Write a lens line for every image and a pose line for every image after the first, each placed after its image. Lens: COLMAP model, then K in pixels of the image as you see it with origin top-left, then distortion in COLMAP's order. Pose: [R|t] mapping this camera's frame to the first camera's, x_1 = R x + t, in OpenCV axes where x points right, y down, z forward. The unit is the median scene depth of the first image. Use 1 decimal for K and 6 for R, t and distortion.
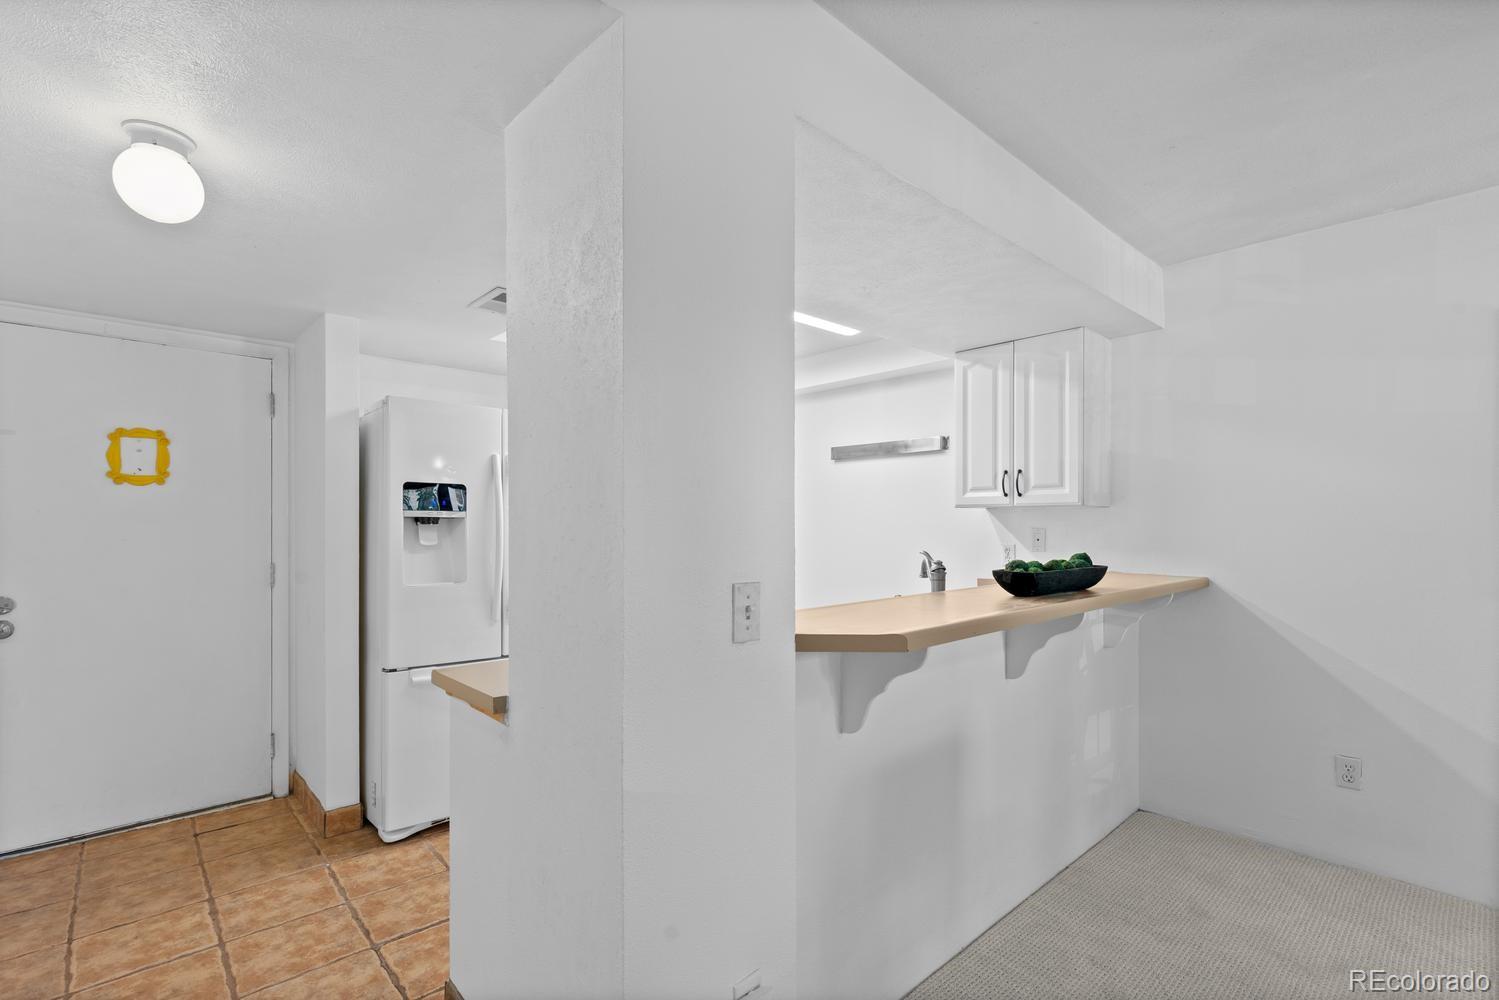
lens RADIAL K [[677.9, 0, 754.0], [0, 677.9, 530.0], [0, 0, 1]] dist [0.002258, -0.001478]
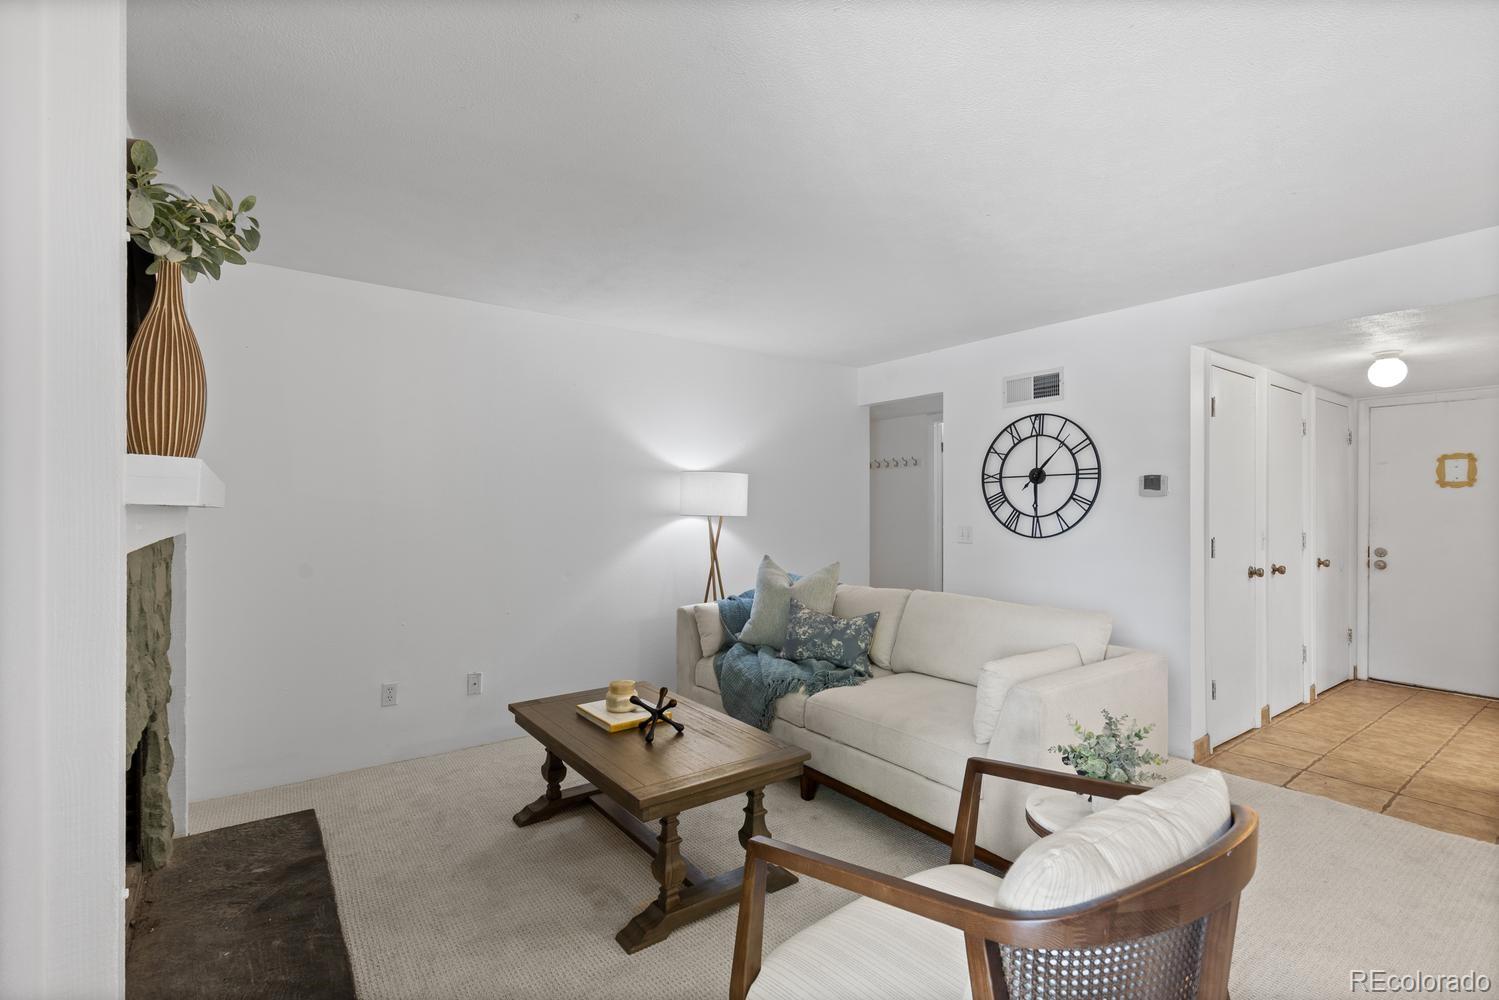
lens RADIAL K [[677.9, 0, 748.6], [0, 677.9, 496.9], [0, 0, 1]] dist [0.002258, -0.001478]
pose [[-0.120628, -0.016224, -0.992565, 0.952238], [-0.011335, 0.999824, -0.014965, 0.000714], [0.992633, 0.009446, -0.120790, -0.518330]]
